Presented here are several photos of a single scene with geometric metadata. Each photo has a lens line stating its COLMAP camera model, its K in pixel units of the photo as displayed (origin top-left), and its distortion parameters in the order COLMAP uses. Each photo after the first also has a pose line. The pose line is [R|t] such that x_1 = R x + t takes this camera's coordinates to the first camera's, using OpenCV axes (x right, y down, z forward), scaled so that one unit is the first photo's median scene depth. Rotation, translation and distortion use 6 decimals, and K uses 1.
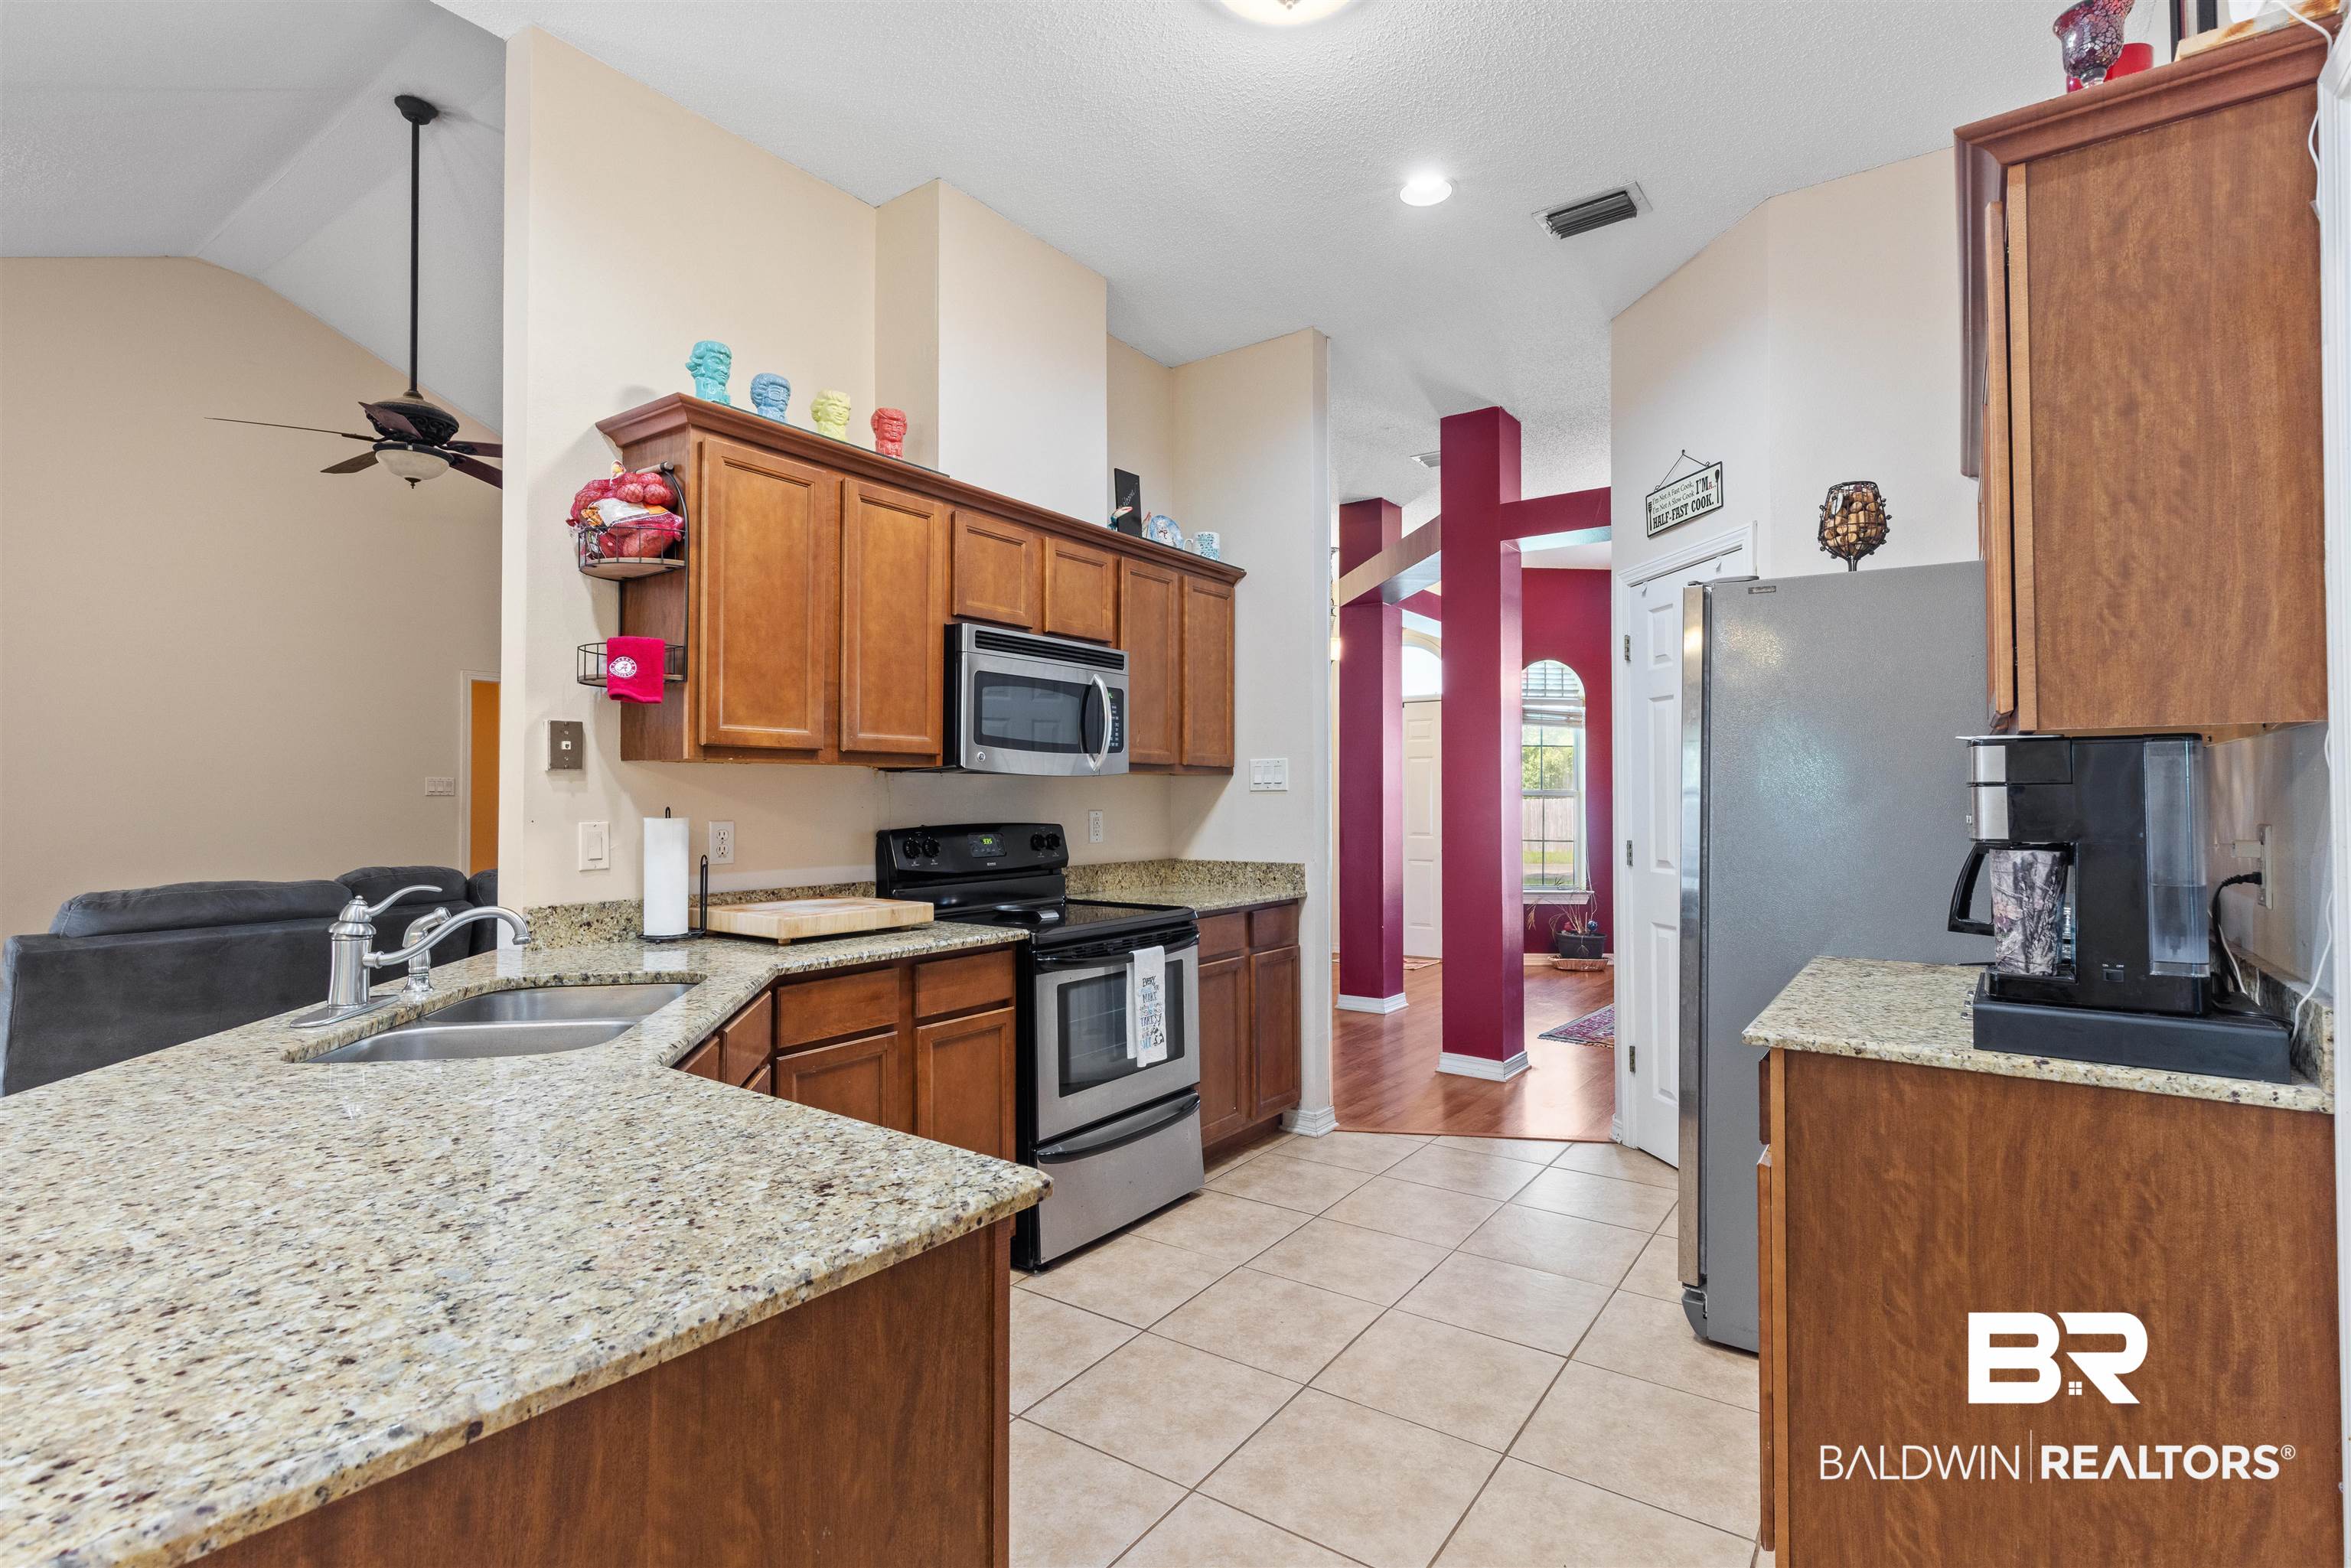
lens RADIAL K [[1079.2, 0, 1175.5], [0, 1079.2, 784.0], [0, 0, 1]] dist [0.004182, -0.000029]
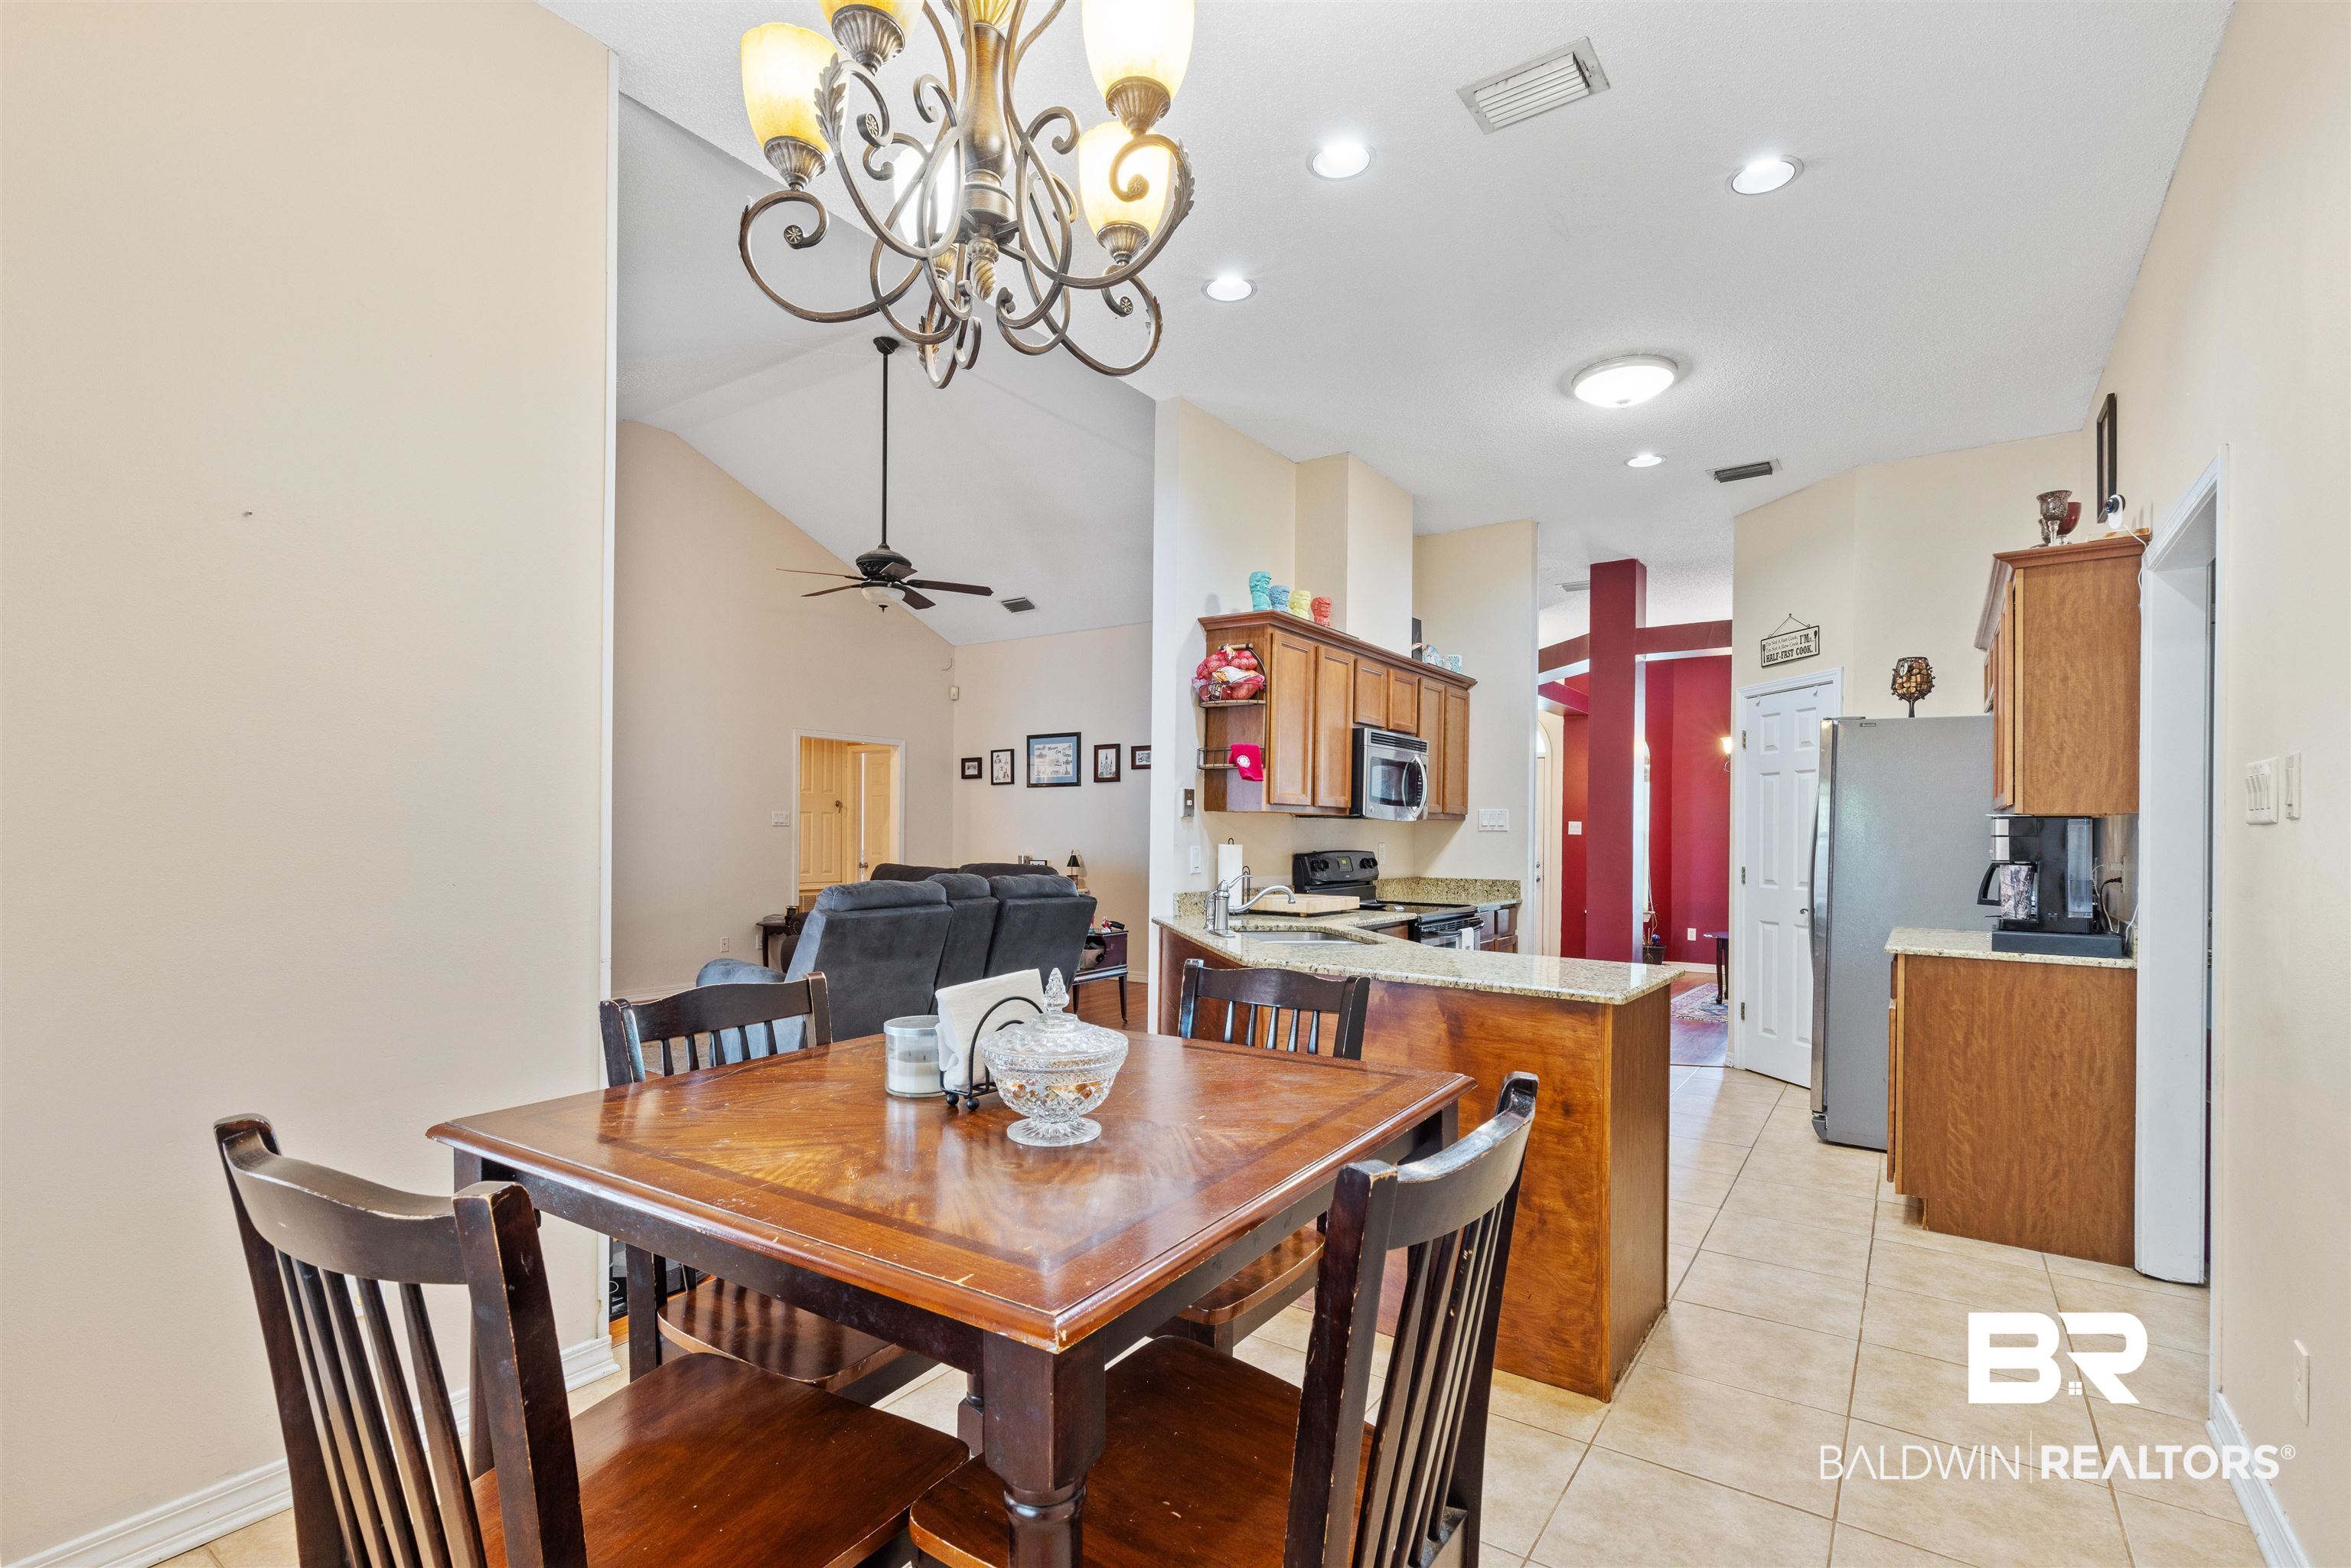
lens RADIAL K [[1054.8, 0, 1161.1], [0, 1054.8, 833.7], [0, 0, 1]] dist [0.001011, -0.000348]
pose [[0.999933, 0.011526, 0.000791, -0.968669], [-0.011536, 0.999817, 0.015238, -0.017557], [-0.000615, -0.015246, 0.999884, -1.161462]]
